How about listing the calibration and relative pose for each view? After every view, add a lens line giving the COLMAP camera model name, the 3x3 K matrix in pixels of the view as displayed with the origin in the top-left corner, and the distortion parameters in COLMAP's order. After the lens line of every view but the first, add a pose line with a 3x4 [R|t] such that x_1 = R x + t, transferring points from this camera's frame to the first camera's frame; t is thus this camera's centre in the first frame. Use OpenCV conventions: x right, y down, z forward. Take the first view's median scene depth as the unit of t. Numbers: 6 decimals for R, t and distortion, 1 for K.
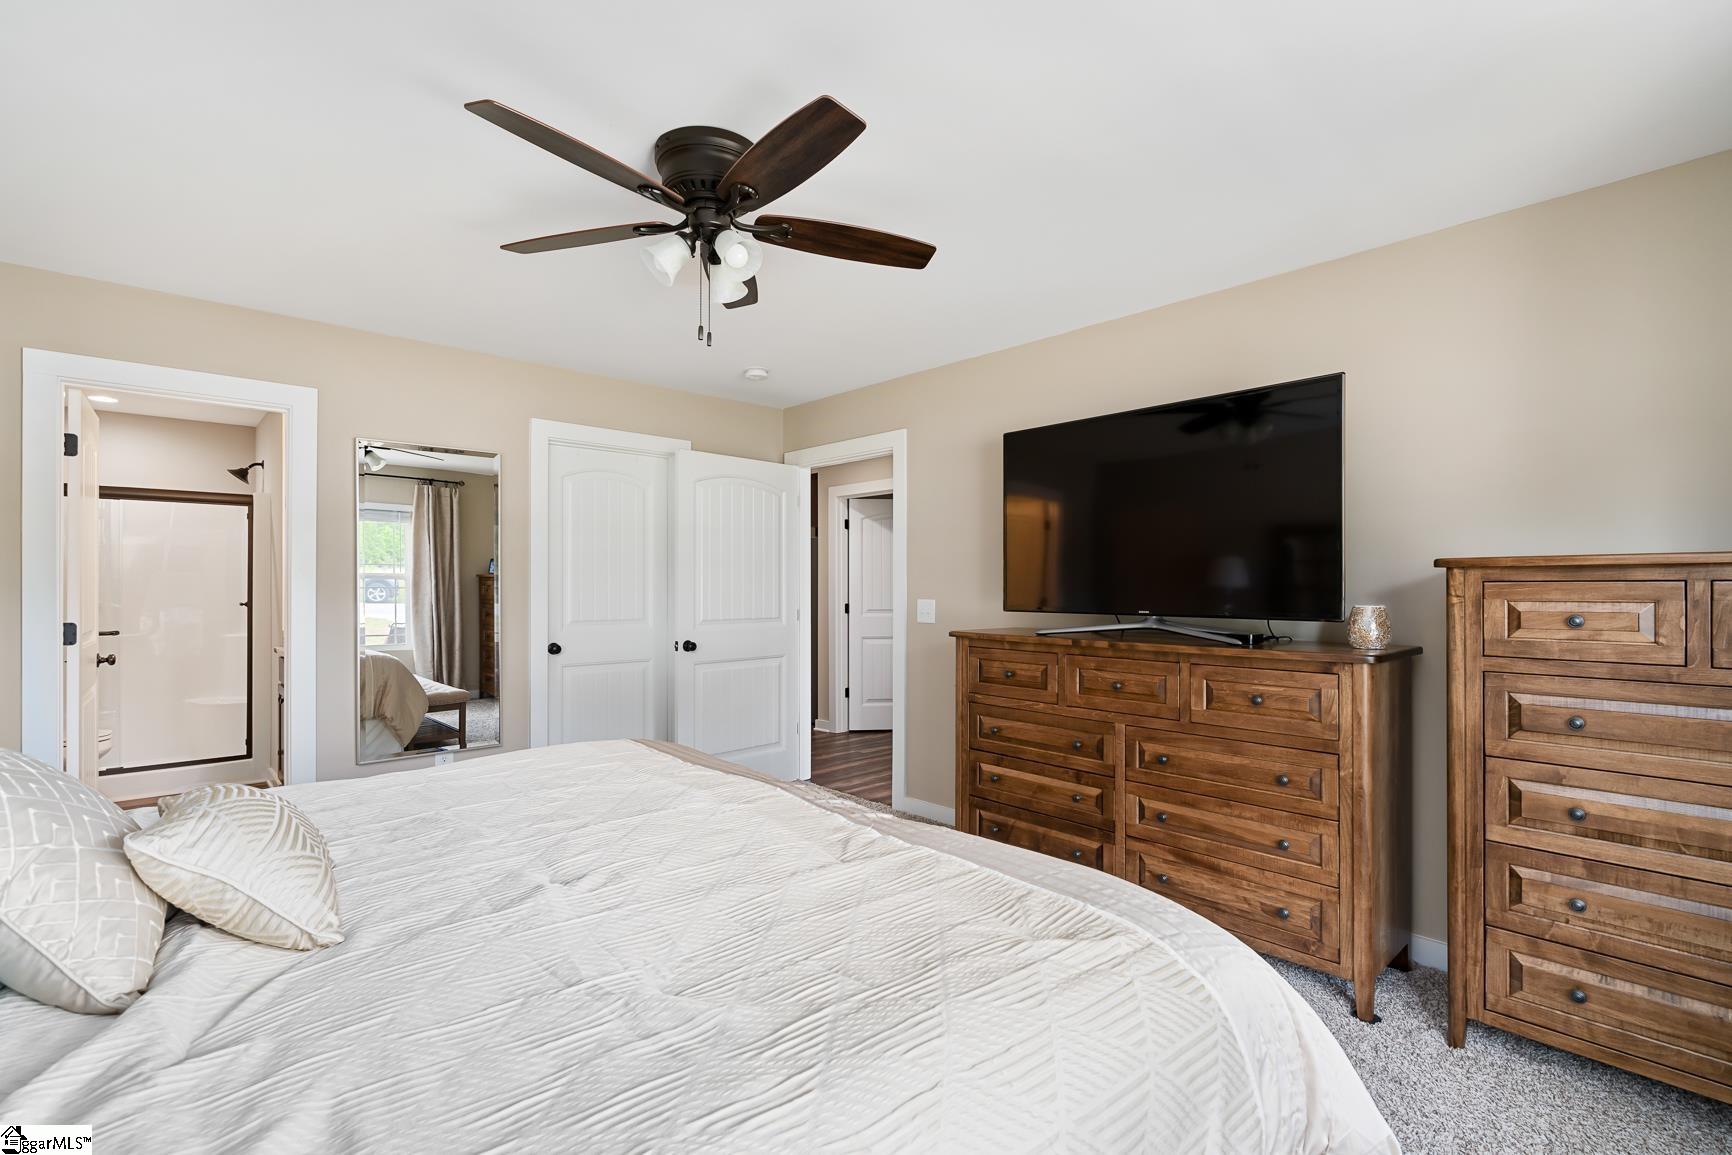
lens RADIAL K [[783.7, 0, 867.1], [0, 783.7, 577.8], [0, 0, 1]] dist [-0.007935, 0.002305]
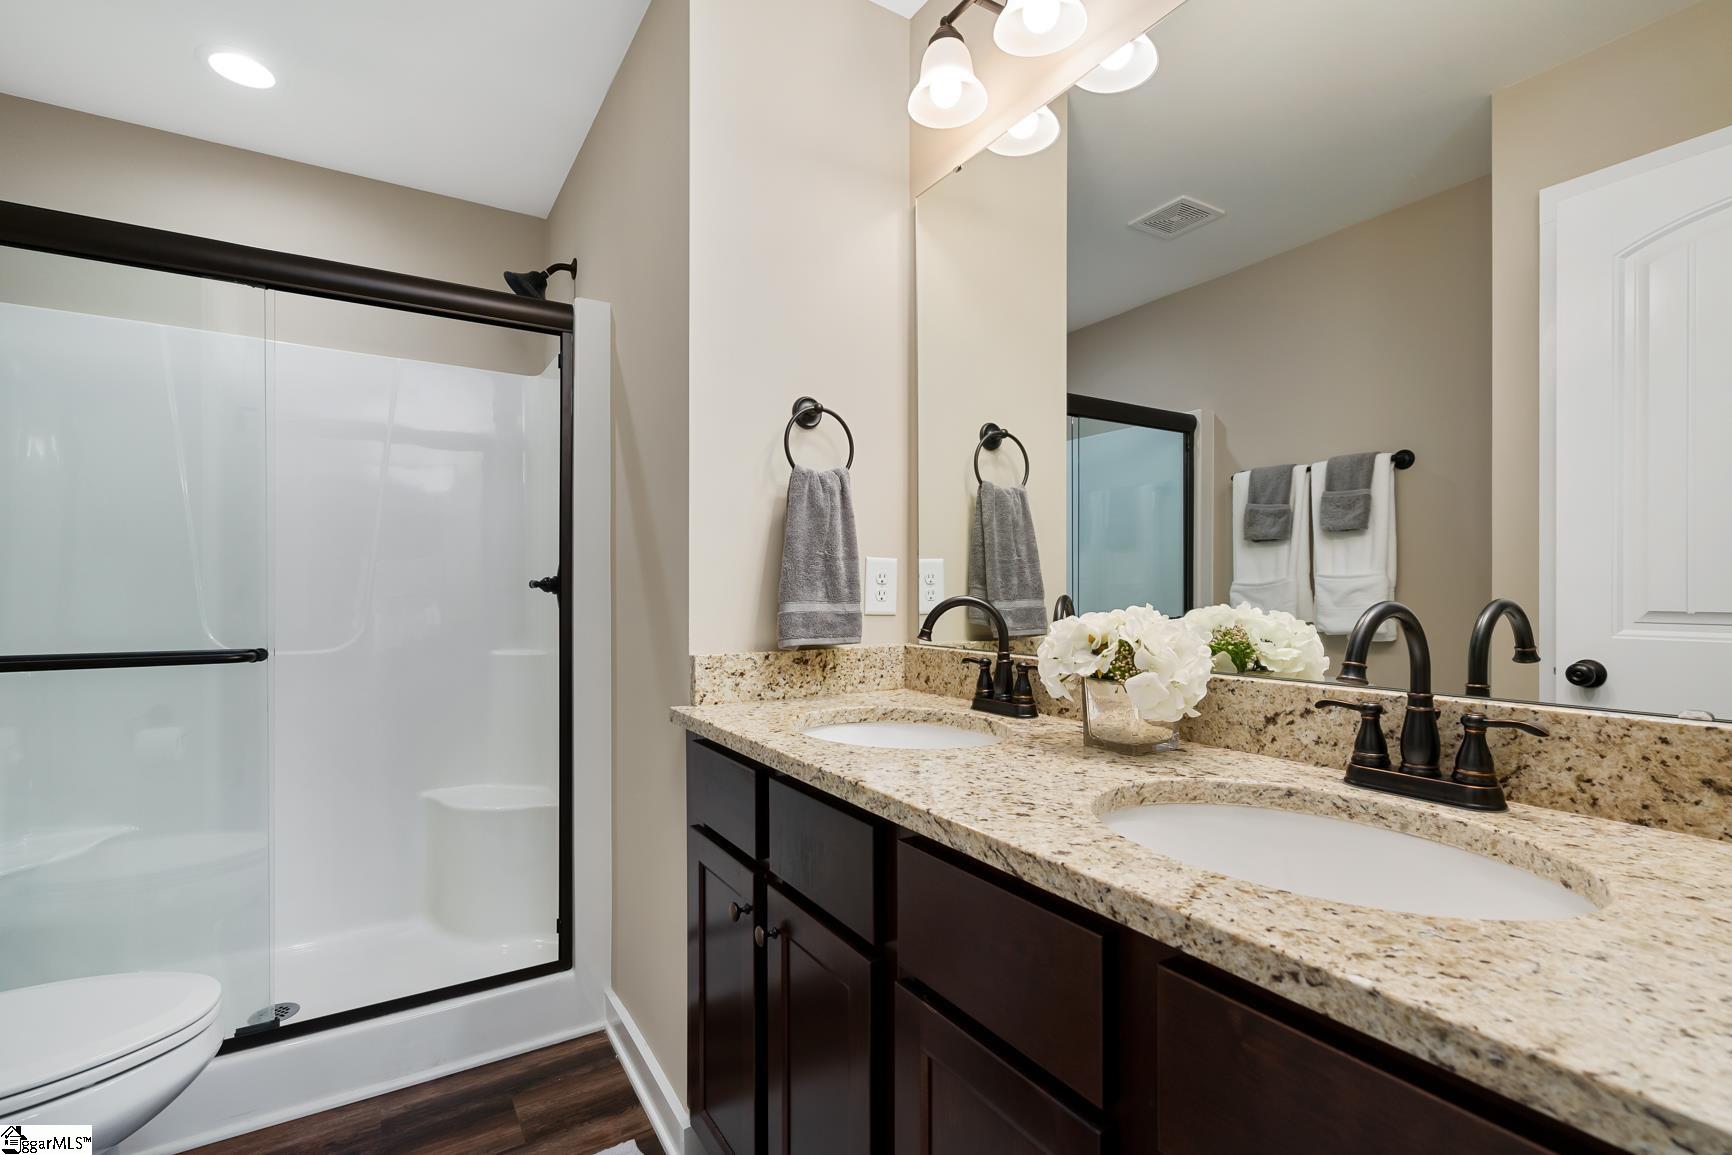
lens RADIAL K [[783.7, 0, 867.0], [0, 783.7, 576.4], [0, 0, 1]] dist [-0.007935, 0.002305]
pose [[0.982250, 0.001903, -0.187569, -0.565638], [-0.001126, 0.999990, 0.004250, 0.029921], [0.187576, -0.003963, 0.982242, 0.637757]]
